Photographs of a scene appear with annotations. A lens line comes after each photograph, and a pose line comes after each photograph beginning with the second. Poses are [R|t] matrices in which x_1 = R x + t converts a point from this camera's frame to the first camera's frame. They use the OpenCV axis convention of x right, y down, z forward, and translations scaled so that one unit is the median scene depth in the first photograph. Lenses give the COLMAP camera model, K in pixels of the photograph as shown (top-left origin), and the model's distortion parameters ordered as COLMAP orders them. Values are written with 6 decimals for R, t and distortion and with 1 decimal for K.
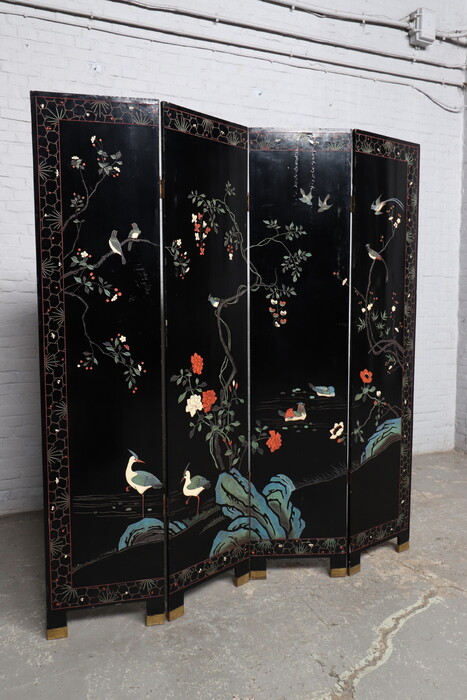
lens RADIAL K [[546.3, 0, 240.7], [0, 546.3, 343.4], [0, 0, 1]] dist [0.014248, -0.011561]
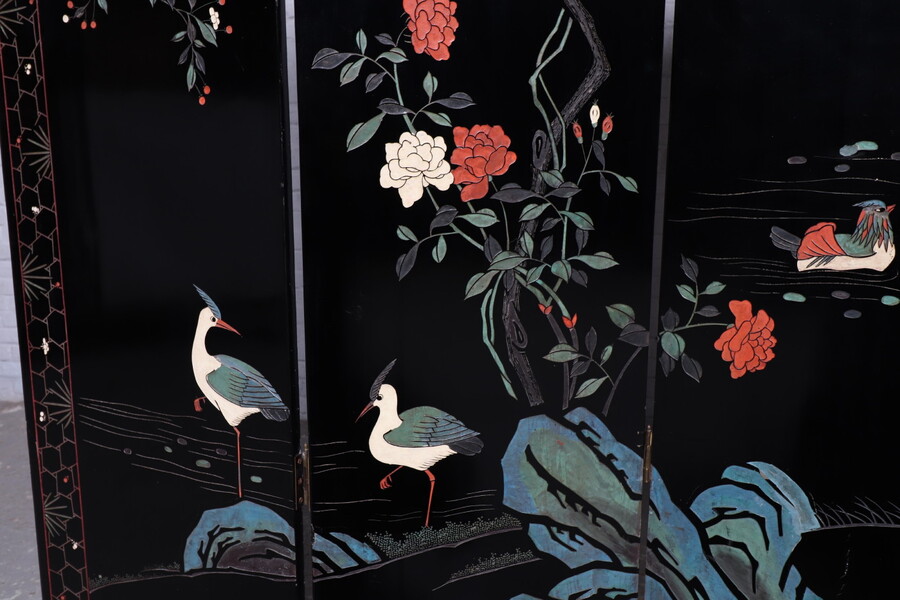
lens RADIAL K [[702.4, 0, 443.1], [0, 702.4, 291.8], [0, 0, 1]] dist [0.014248, -0.011561]
pose [[0.836517, 0.095059, -0.539633, 0.122935], [-0.048359, 0.993802, 0.100099, 0.127039], [0.545803, -0.057638, 0.835929, 0.624681]]
